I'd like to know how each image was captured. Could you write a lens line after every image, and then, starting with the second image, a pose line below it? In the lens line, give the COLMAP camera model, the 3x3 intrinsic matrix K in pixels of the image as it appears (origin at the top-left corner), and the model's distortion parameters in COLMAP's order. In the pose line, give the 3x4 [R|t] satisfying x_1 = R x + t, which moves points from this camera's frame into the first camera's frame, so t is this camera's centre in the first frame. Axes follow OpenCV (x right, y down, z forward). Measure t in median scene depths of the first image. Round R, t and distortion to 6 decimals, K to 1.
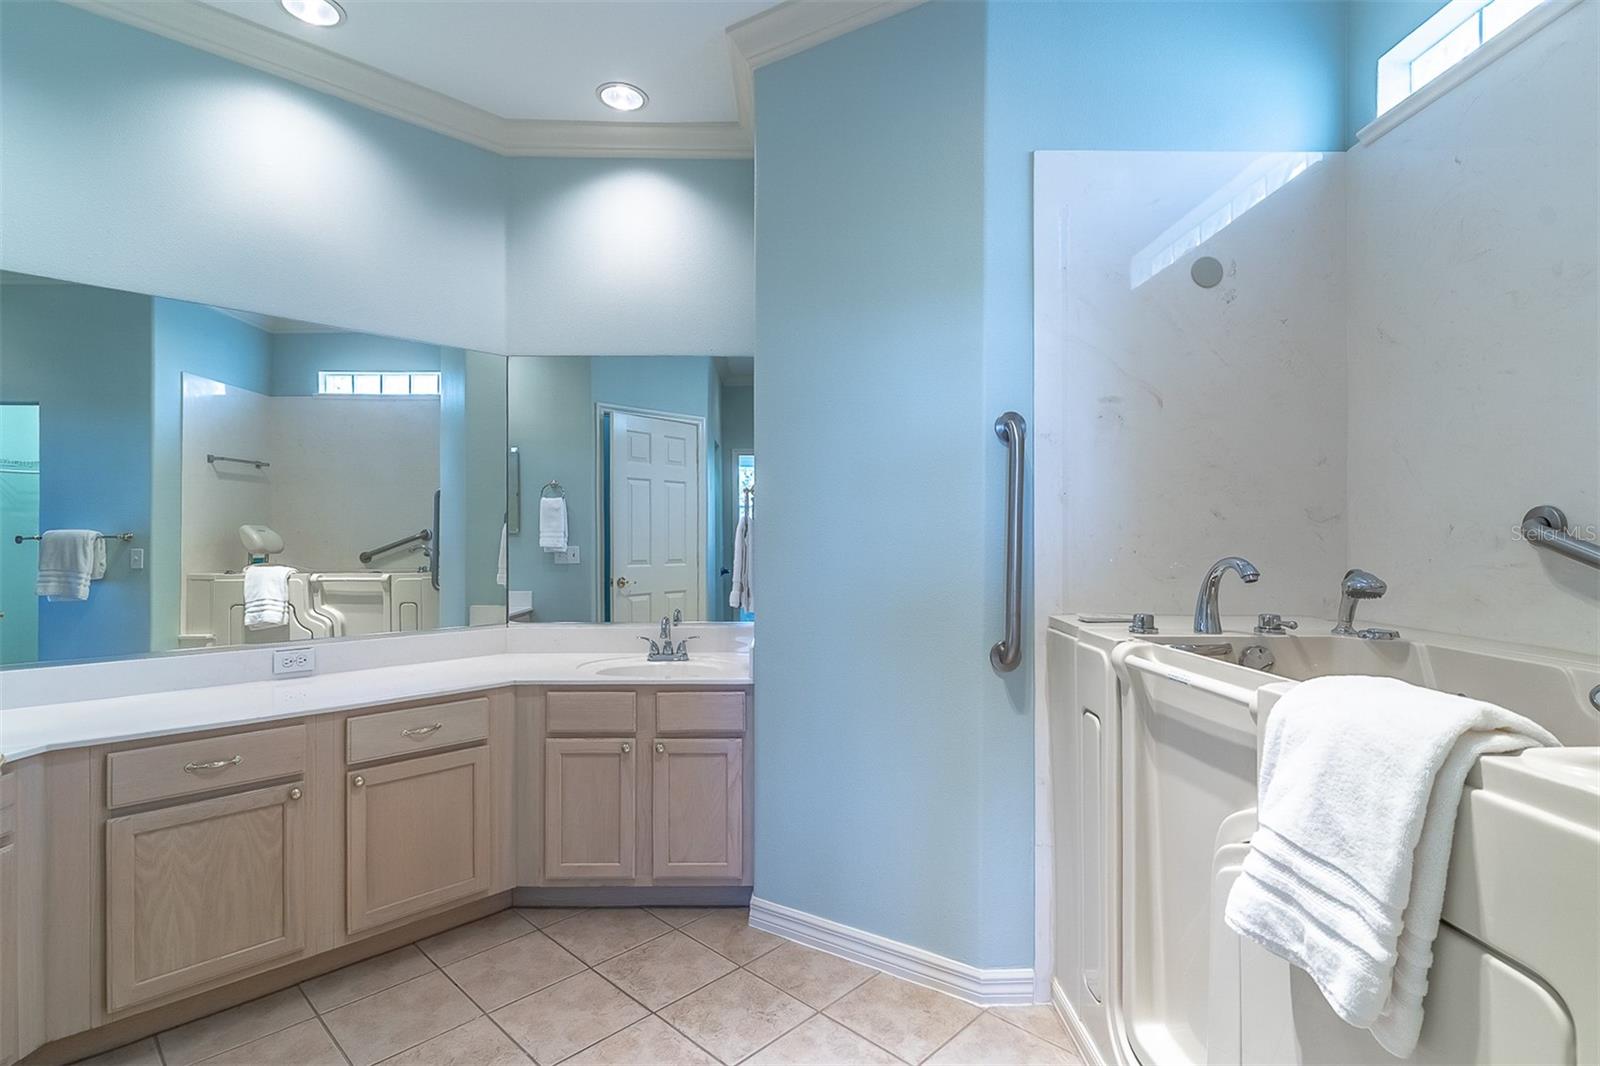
lens RADIAL K [[783.4, 0, 802.6], [0, 783.4, 530.3], [0, 0, 1]] dist [0.004588, 0.001898]
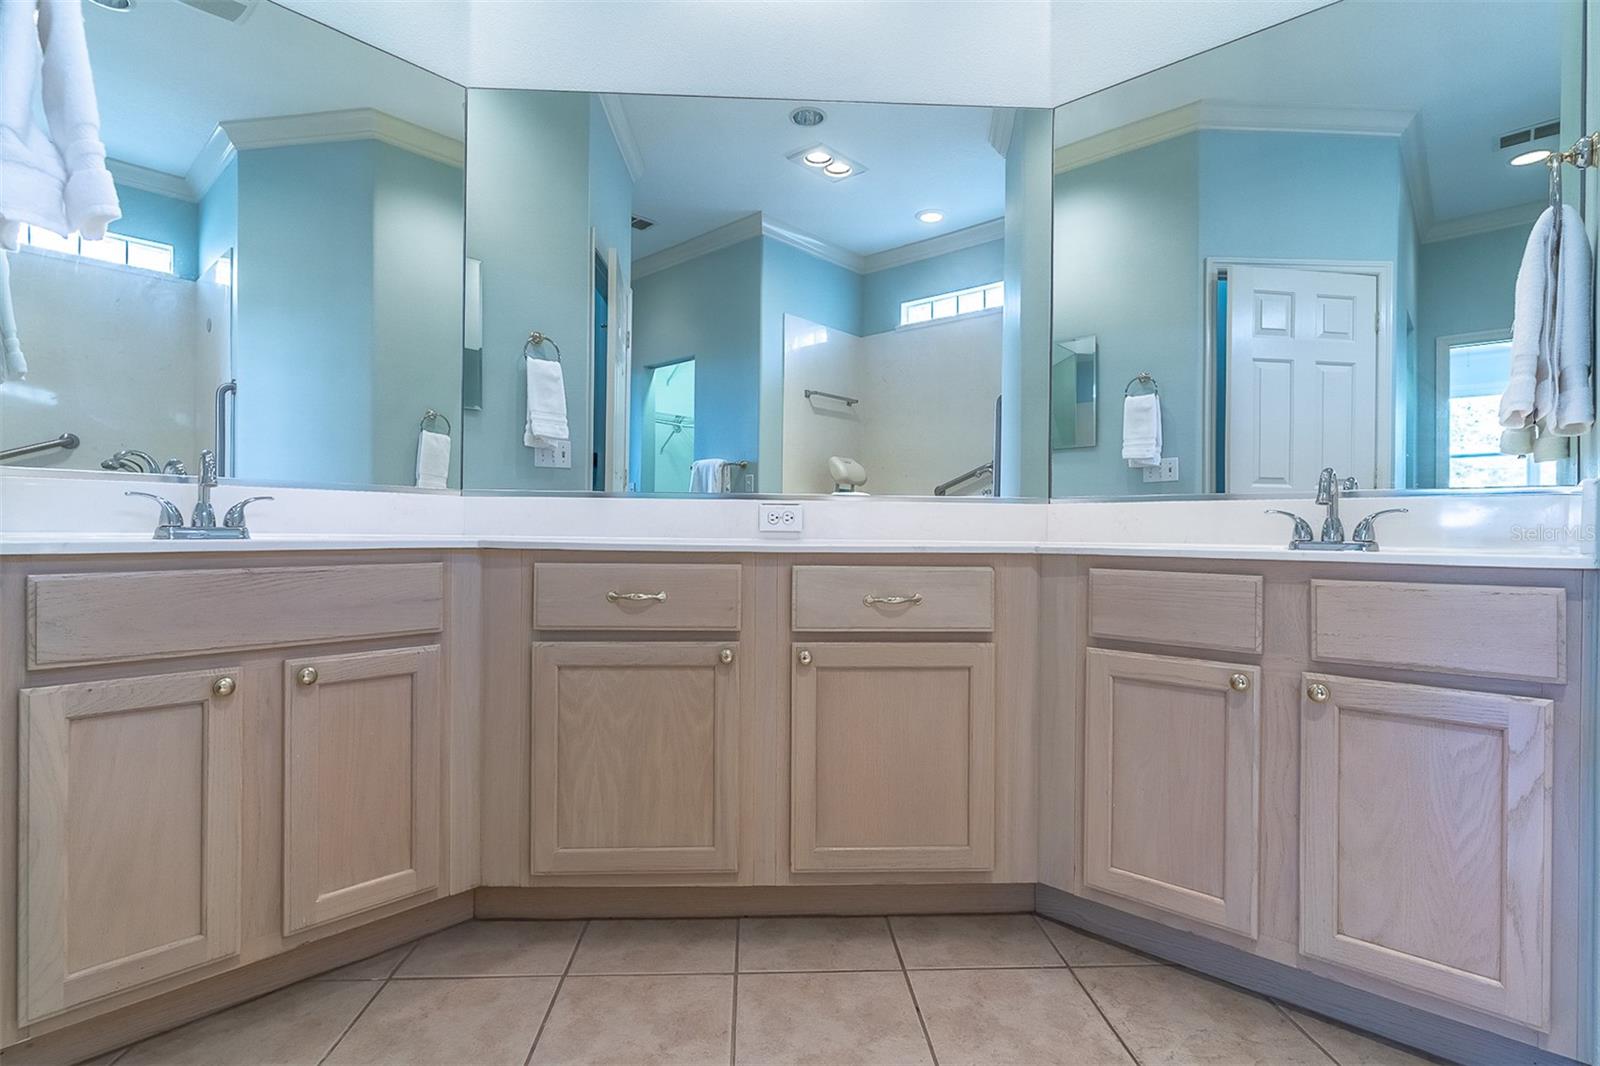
lens RADIAL K [[783.4, 0, 795.9], [0, 783.4, 539.1], [0, 0, 1]] dist [0.004588, 0.001898]
pose [[0.732110, 0.012722, -0.681067, -0.088018], [-0.006355, 0.999910, 0.011847, 0.178551], [0.681156, -0.004346, 0.732125, 0.421276]]
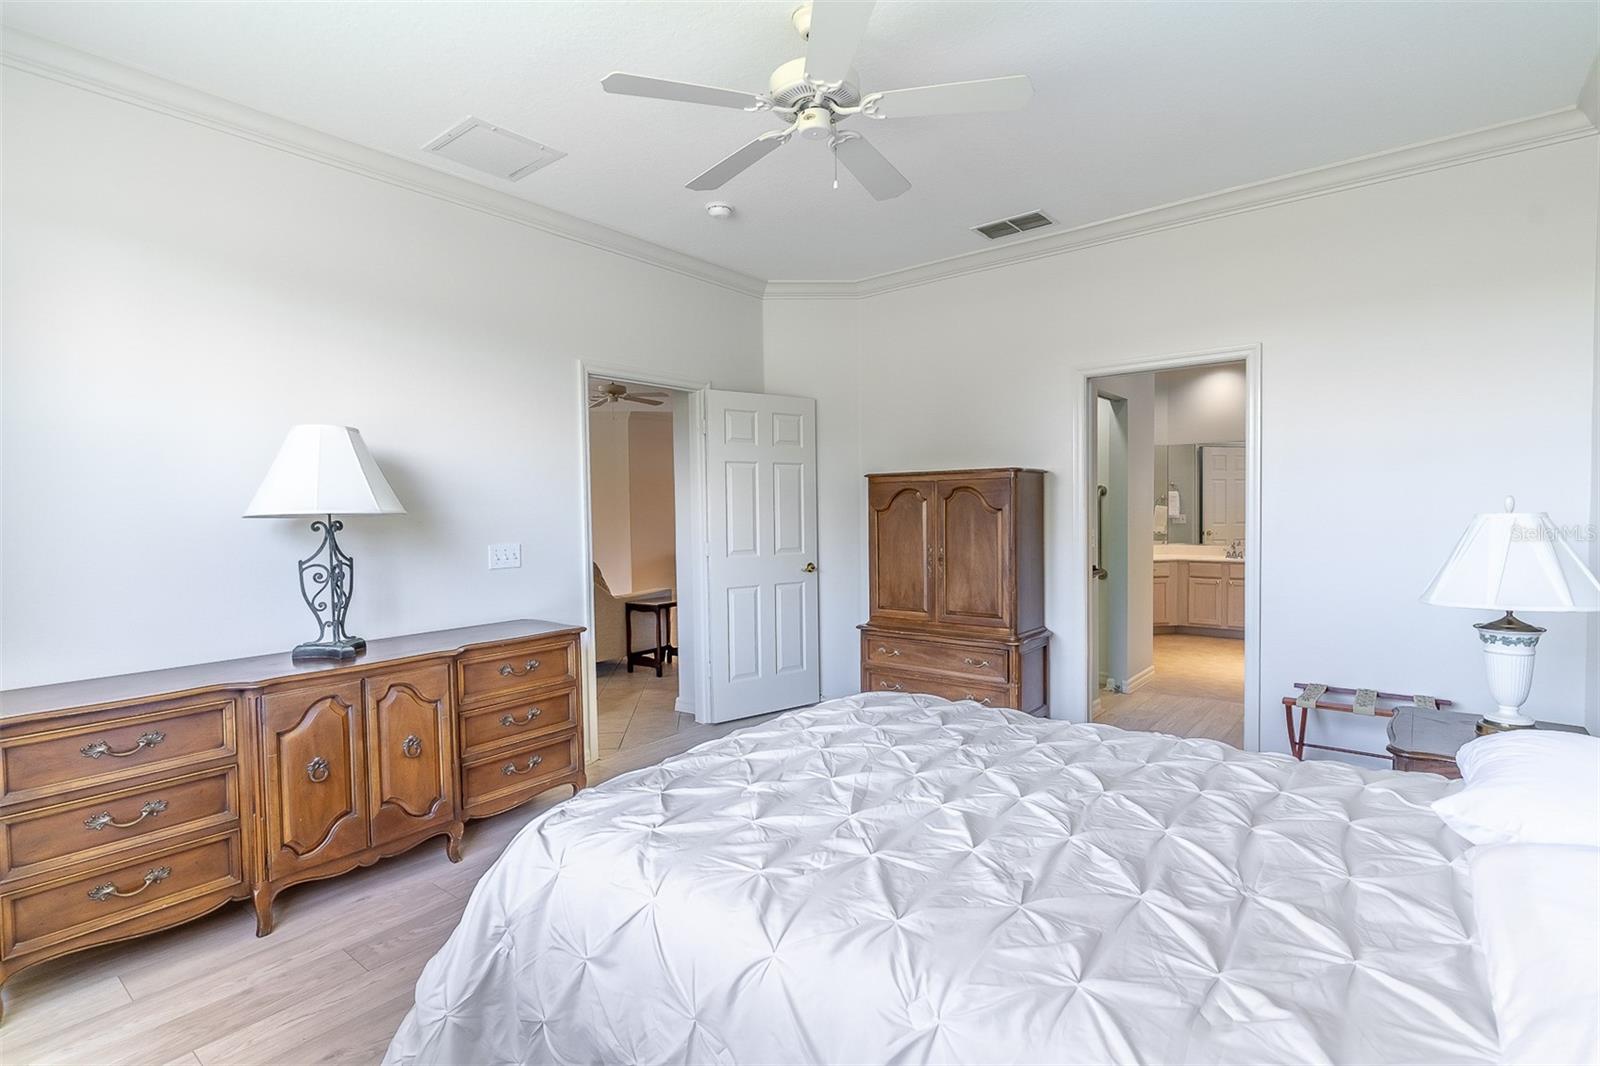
lens RADIAL K [[783.4, 0, 793.4], [0, 783.4, 531.5], [0, 0, 1]] dist [0.004588, 0.001898]
pose [[0.772125, 0.015473, -0.635282, 0.423951], [0.011524, 0.999198, 0.038343, -0.050893], [0.635366, -0.036926, 0.771328, -2.335909]]
